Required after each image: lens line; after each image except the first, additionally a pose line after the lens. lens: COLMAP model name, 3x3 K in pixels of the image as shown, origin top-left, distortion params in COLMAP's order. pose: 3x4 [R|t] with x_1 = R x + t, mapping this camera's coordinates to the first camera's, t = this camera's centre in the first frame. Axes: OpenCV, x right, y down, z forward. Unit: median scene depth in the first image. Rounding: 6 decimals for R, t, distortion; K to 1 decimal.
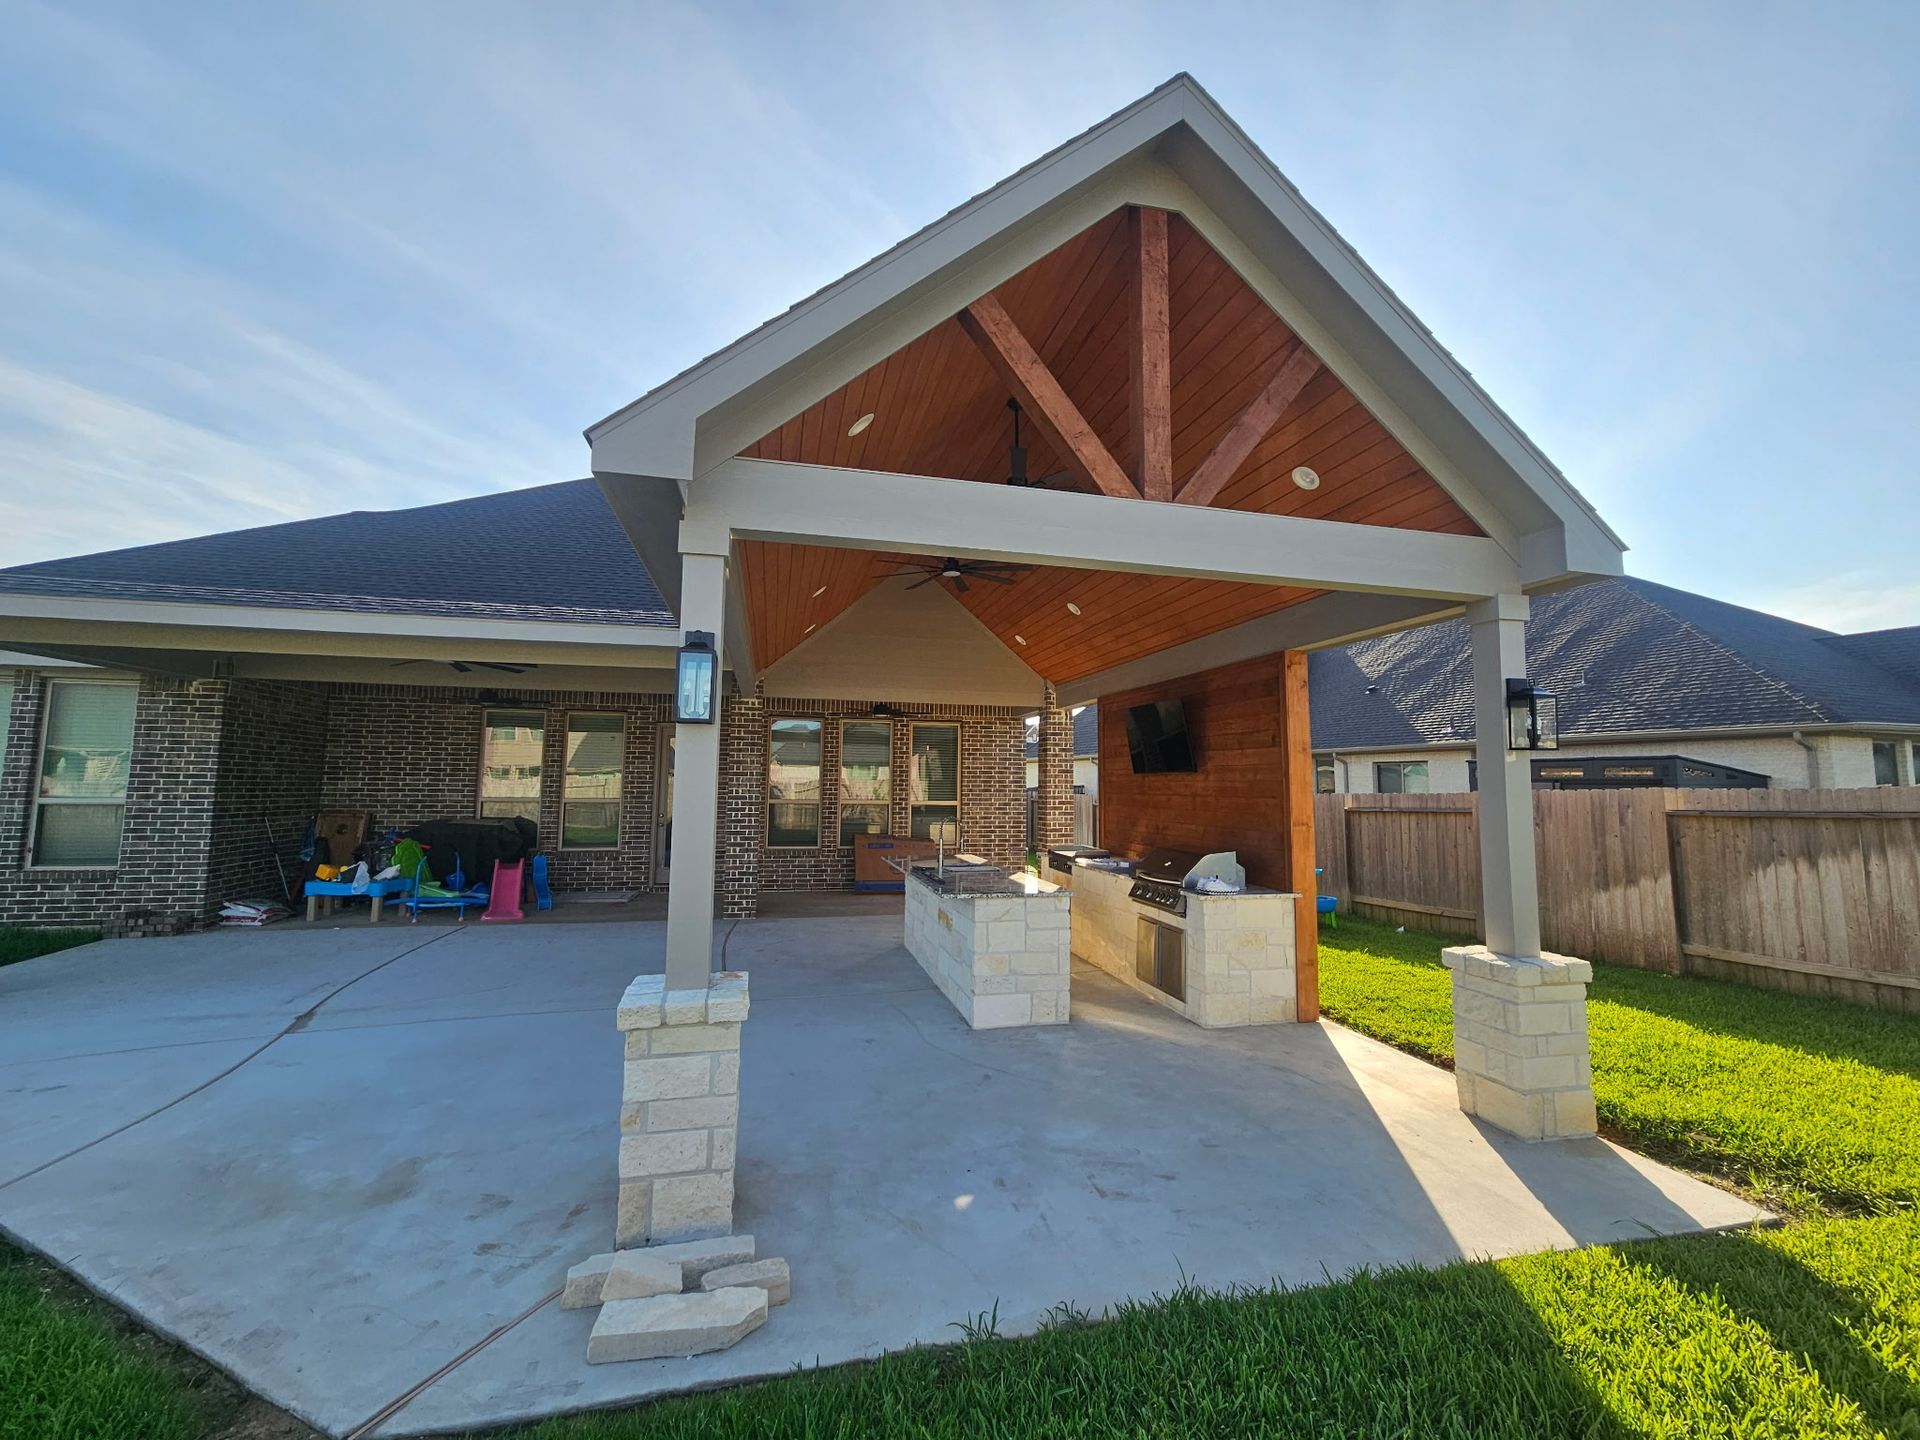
lens RADIAL K [[787.1, 0, 958.9], [0, 787.1, 720.1], [0, 0, 1]] dist [0.002513, -0.000704]
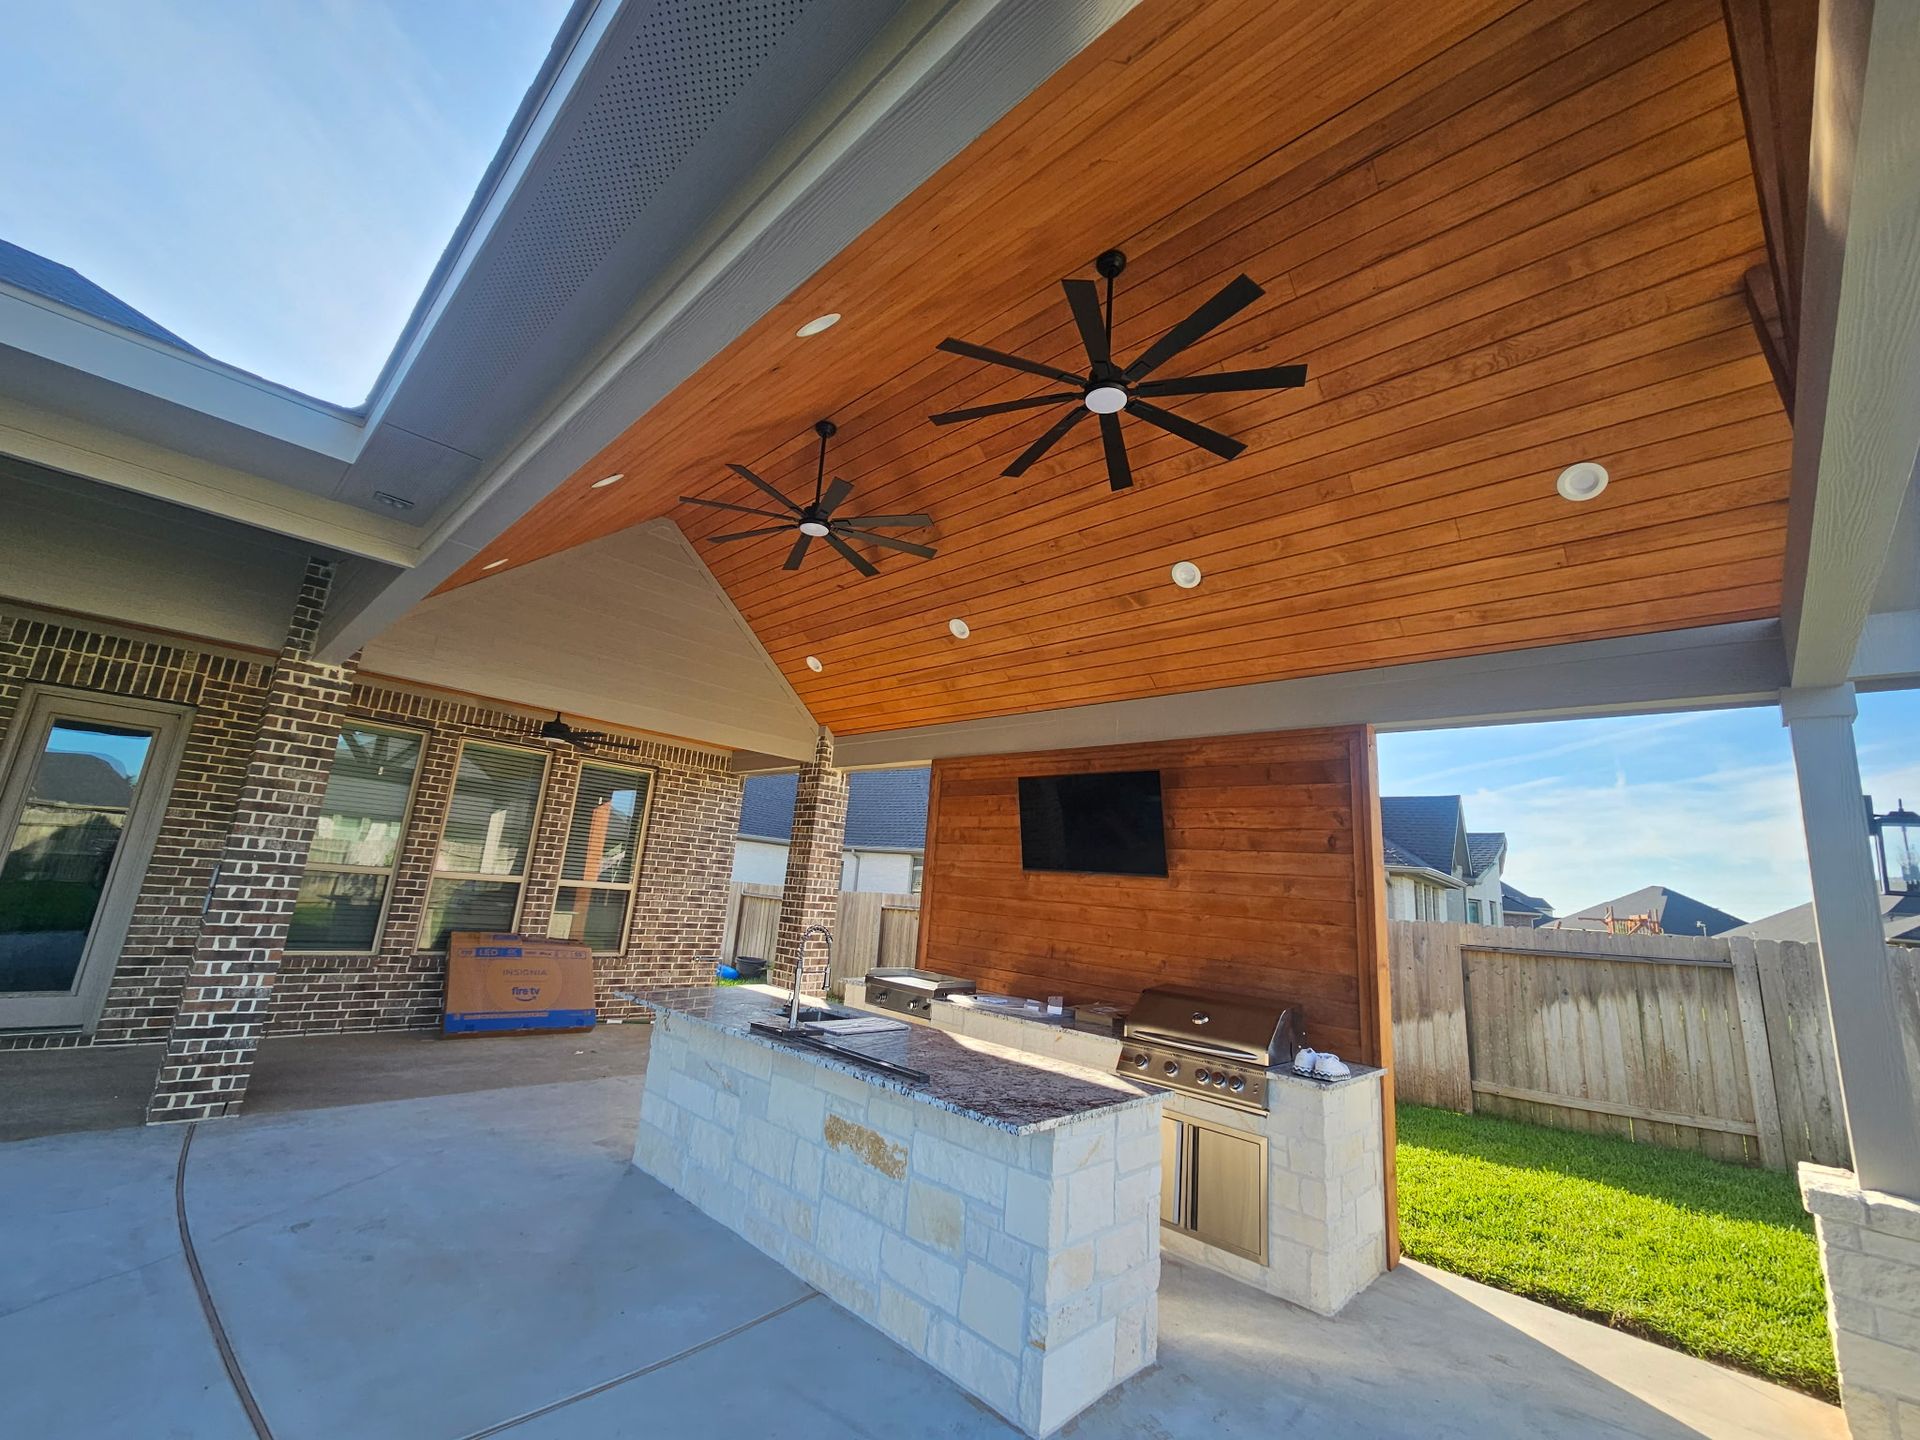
lens RADIAL K [[787.1, 0, 959.0], [0, 787.1, 714.7], [0, 0, 1]] dist [0.002513, -0.000704]
pose [[0.840237, 0.173733, 0.513632, -0.241261], [-0.113753, 0.982678, -0.146300, 0.045836], [-0.530152, 0.064499, 0.845446, 0.471055]]
